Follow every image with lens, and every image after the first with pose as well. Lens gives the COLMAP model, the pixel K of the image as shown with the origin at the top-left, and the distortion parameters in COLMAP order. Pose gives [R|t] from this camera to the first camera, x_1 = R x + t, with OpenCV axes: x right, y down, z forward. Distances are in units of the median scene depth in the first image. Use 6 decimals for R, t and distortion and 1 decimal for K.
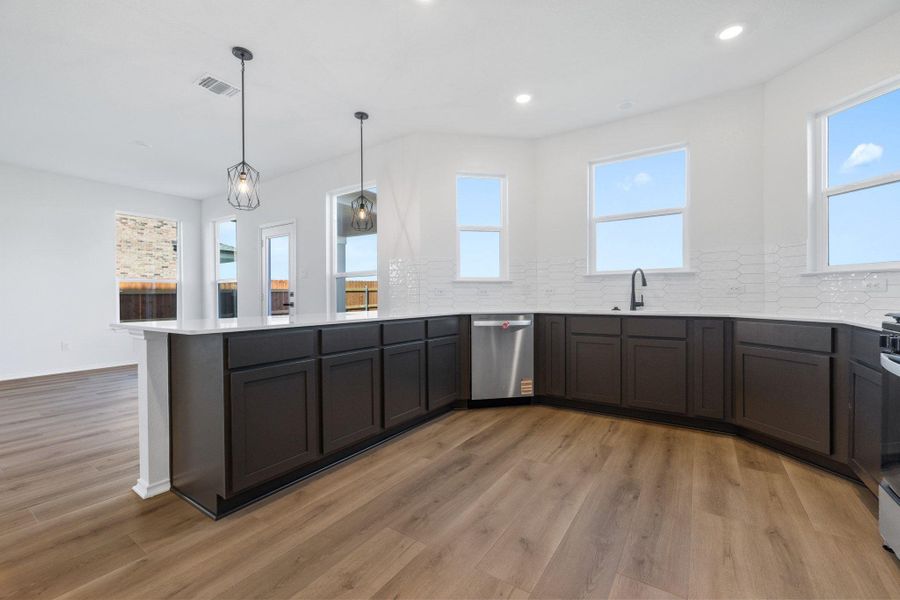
lens RADIAL K [[376.5, 0, 450.1], [0, 376.5, 297.5], [0, 0, 1]] dist [-0.000211, 0.000534]
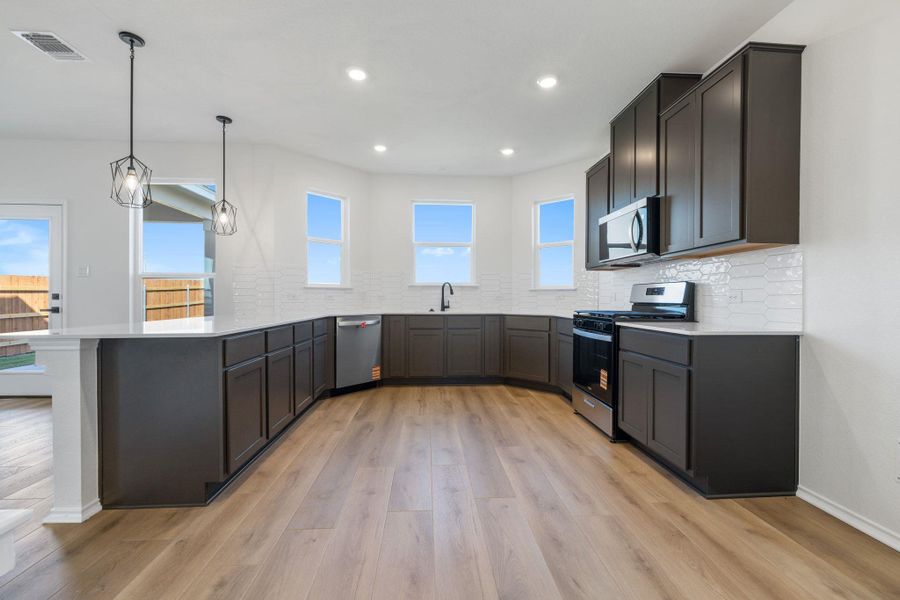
lens RADIAL K [[376.5, 0, 449.3], [0, 376.5, 298.2], [0, 0, 1]] dist [-0.000211, 0.000534]
pose [[0.794405, 0.007865, 0.607337, -0.472523], [-0.005216, 0.999968, -0.006127, -0.008869], [-0.607366, 0.001699, 0.794420, -0.199933]]
